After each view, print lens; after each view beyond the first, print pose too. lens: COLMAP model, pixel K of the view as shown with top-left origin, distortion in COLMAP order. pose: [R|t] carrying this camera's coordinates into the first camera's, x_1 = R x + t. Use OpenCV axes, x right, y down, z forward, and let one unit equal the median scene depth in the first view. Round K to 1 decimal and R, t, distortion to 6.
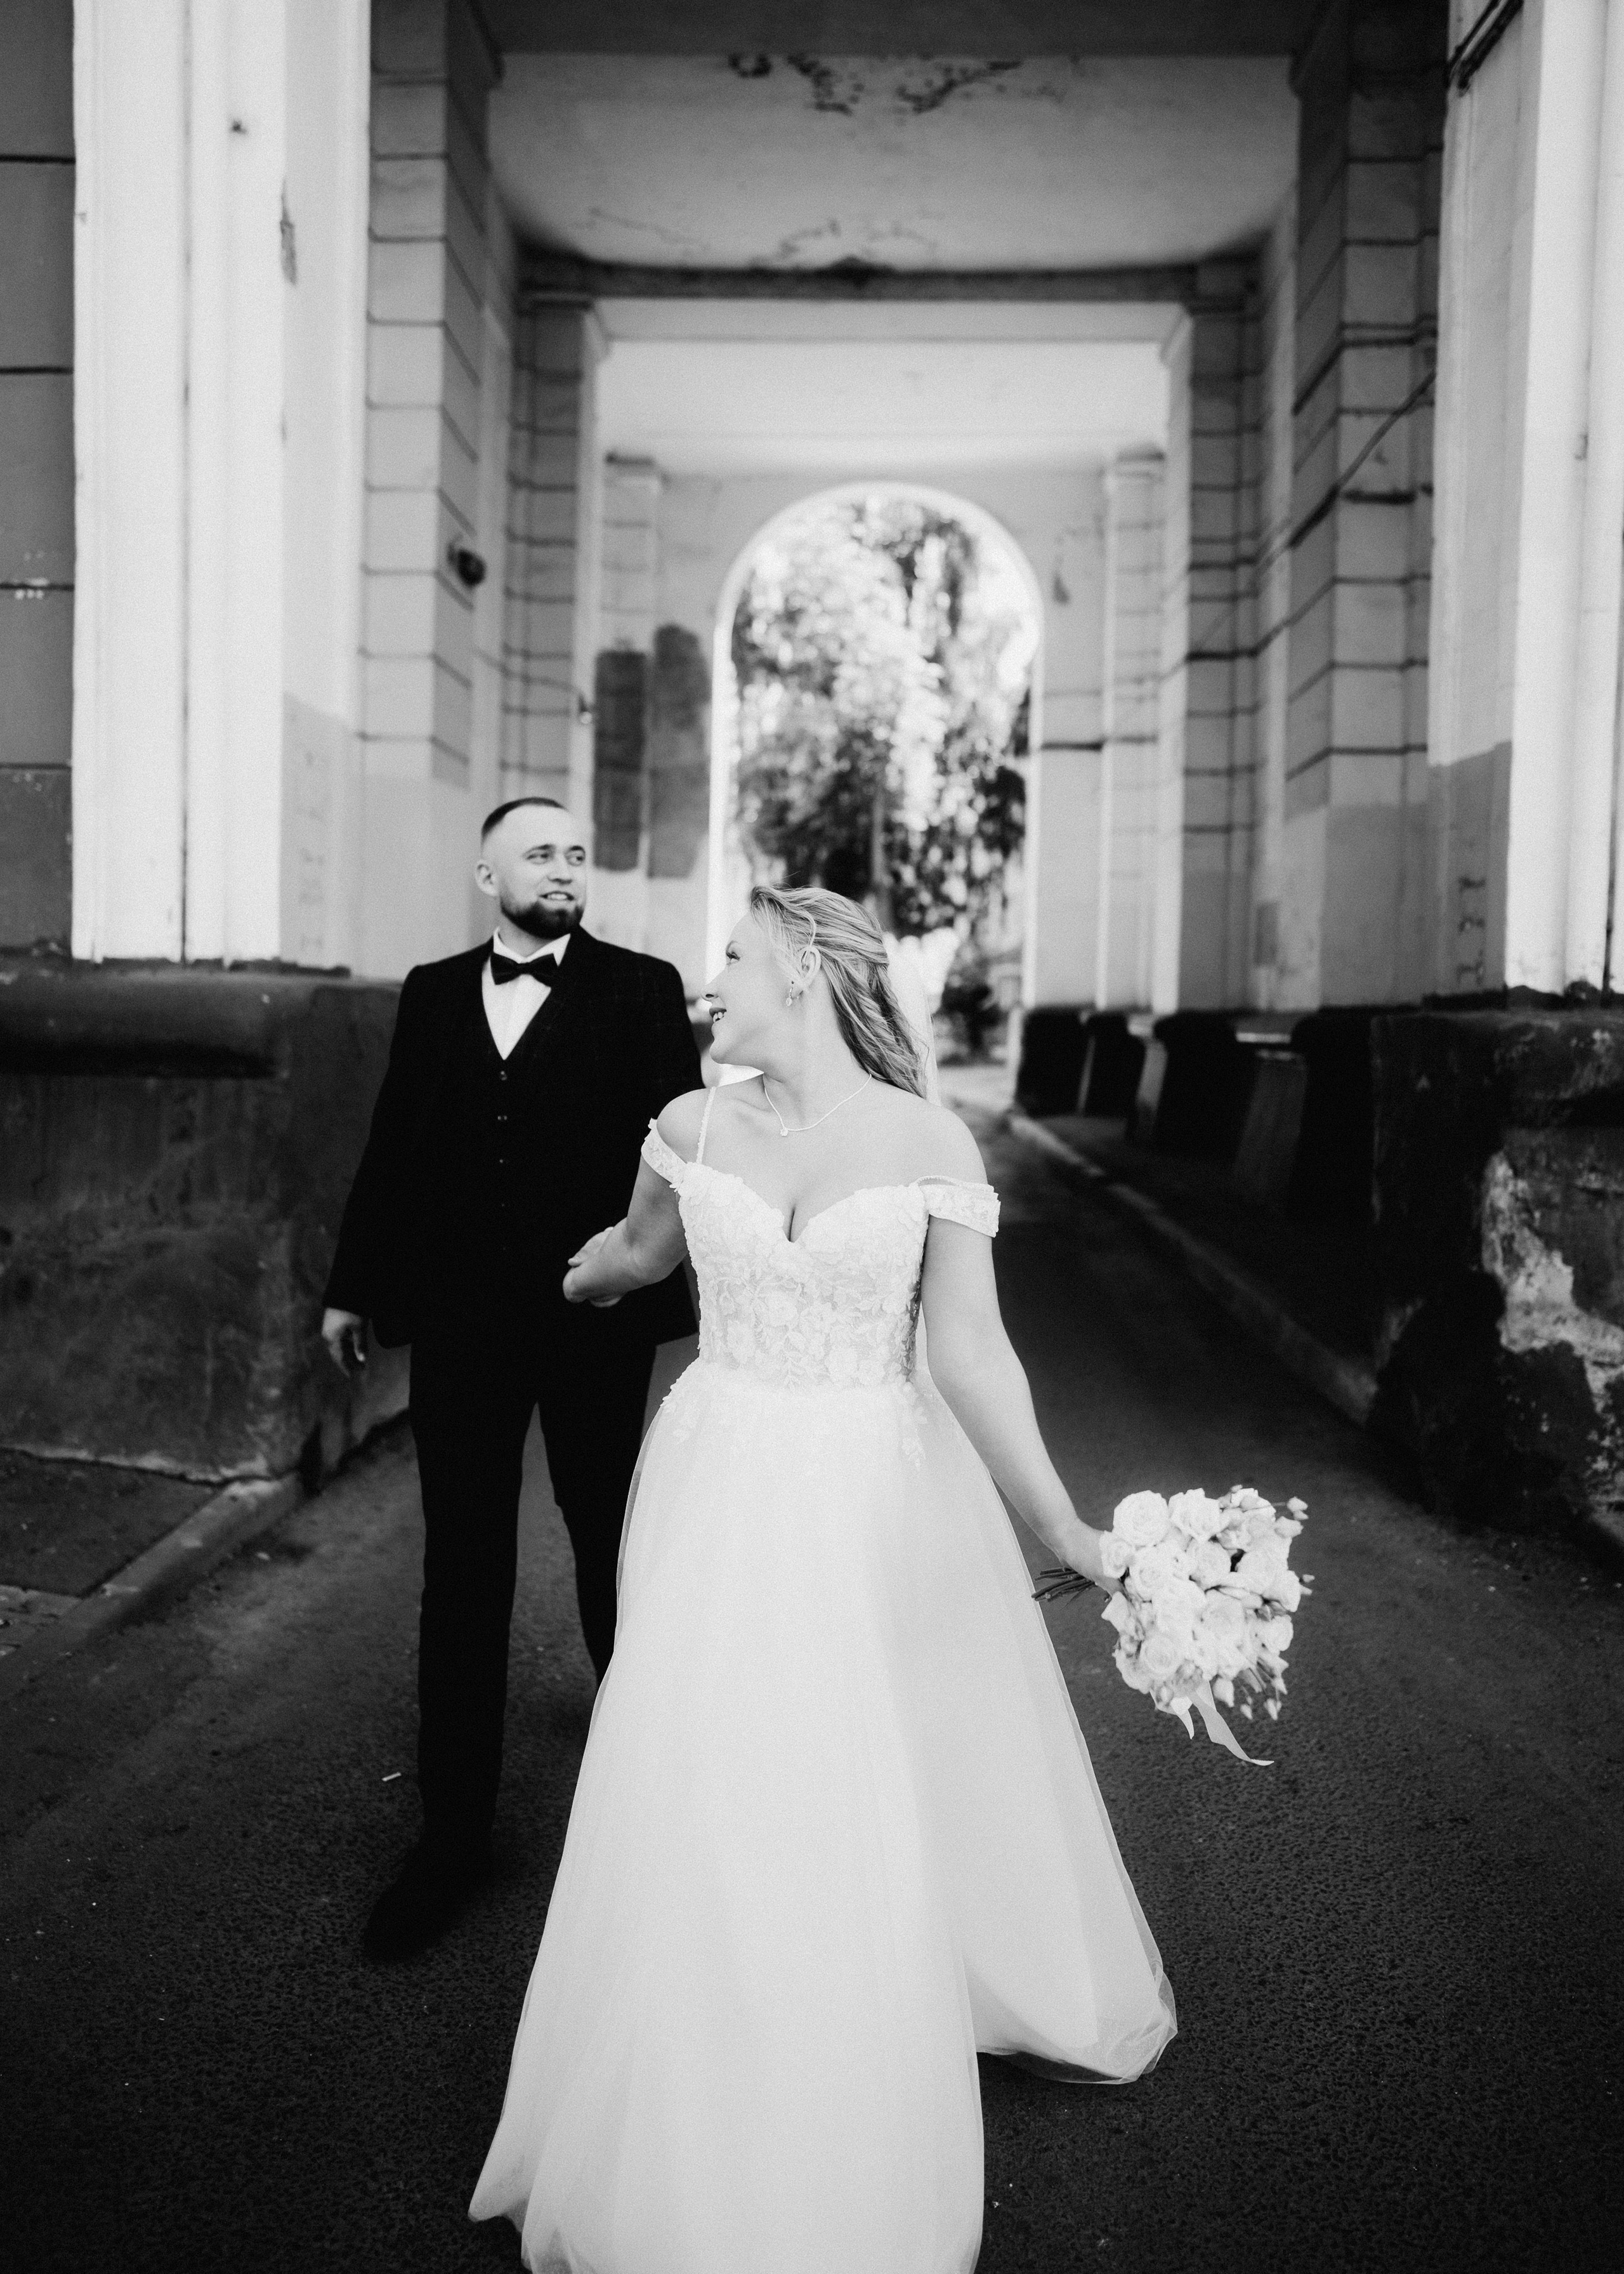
lens RADIAL K [[1629.5, 0, 798.5], [0, 1629.5, 1047.0], [0, 0, 1]] dist [-0.043200, 0.062418]
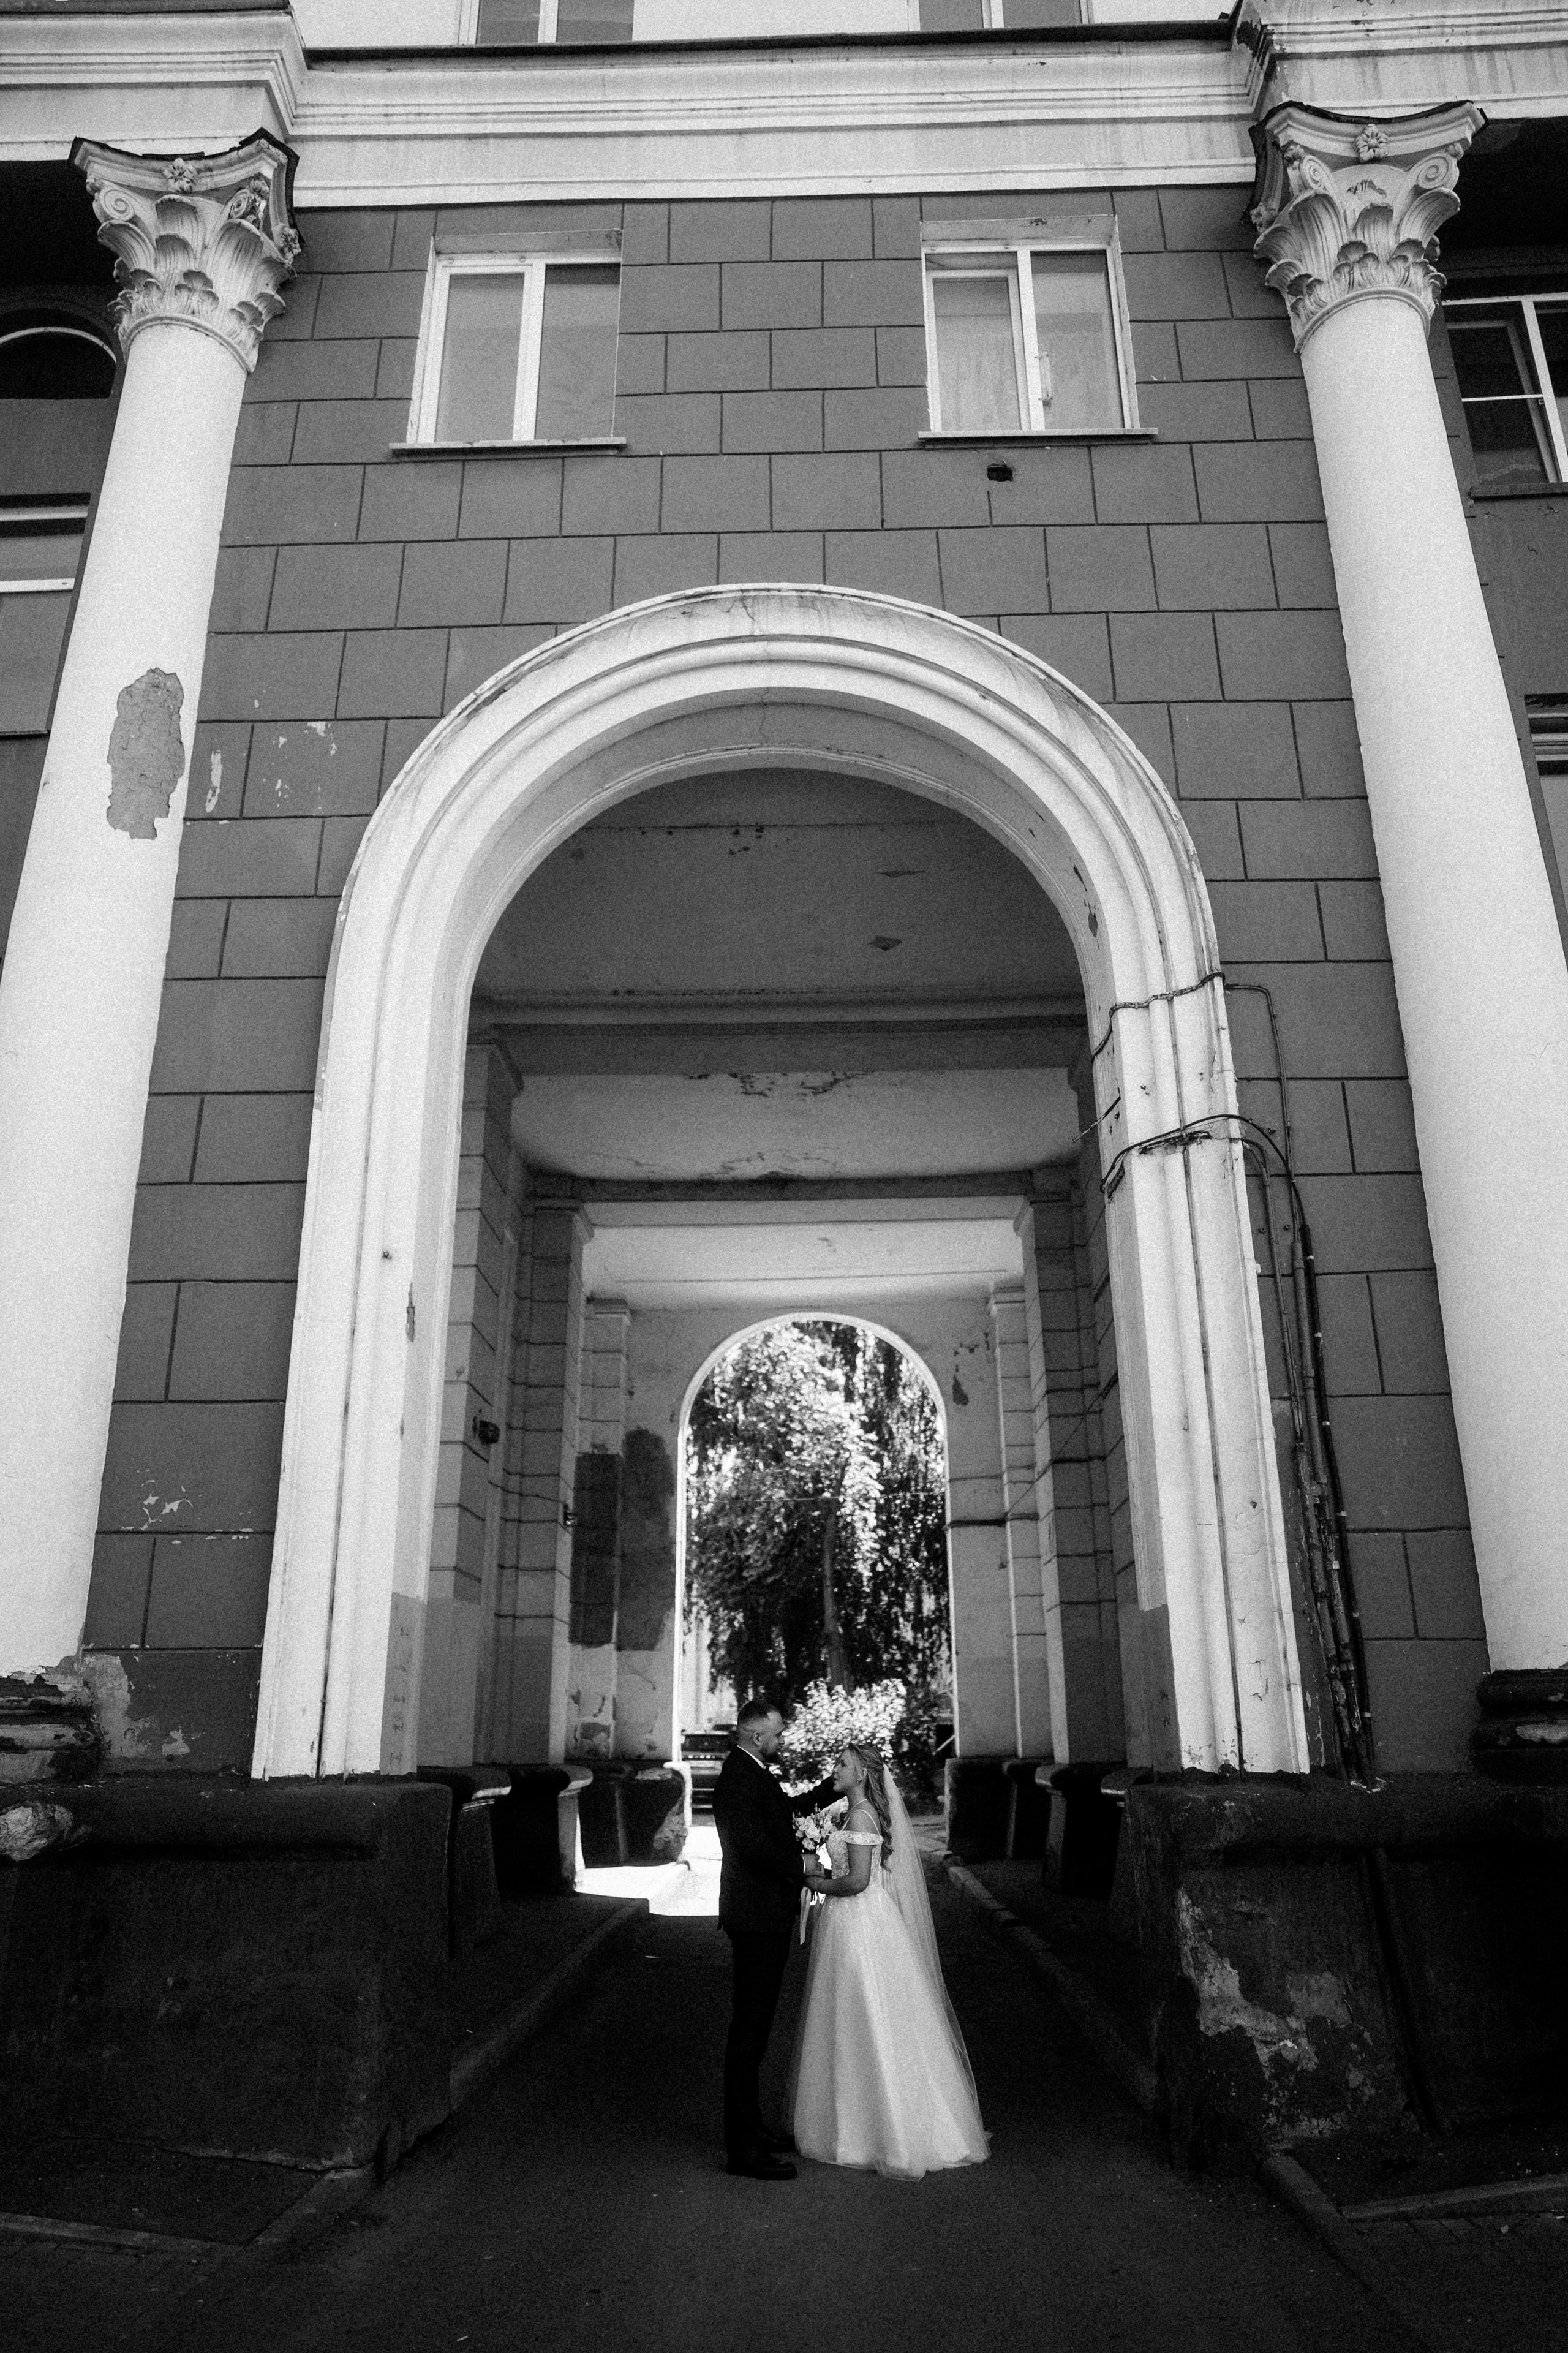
lens RADIAL K [[1562.3, 0, 784.0], [0, 1562.3, 1176.5], [0, 0, 1]] dist [-0.029935, 0.048895]
pose [[0.999528, -0.023689, 0.019538, 0.018908], [0.029205, 0.929912, -0.366621, -0.013088], [-0.009484, 0.367019, 0.930165, -0.251394]]
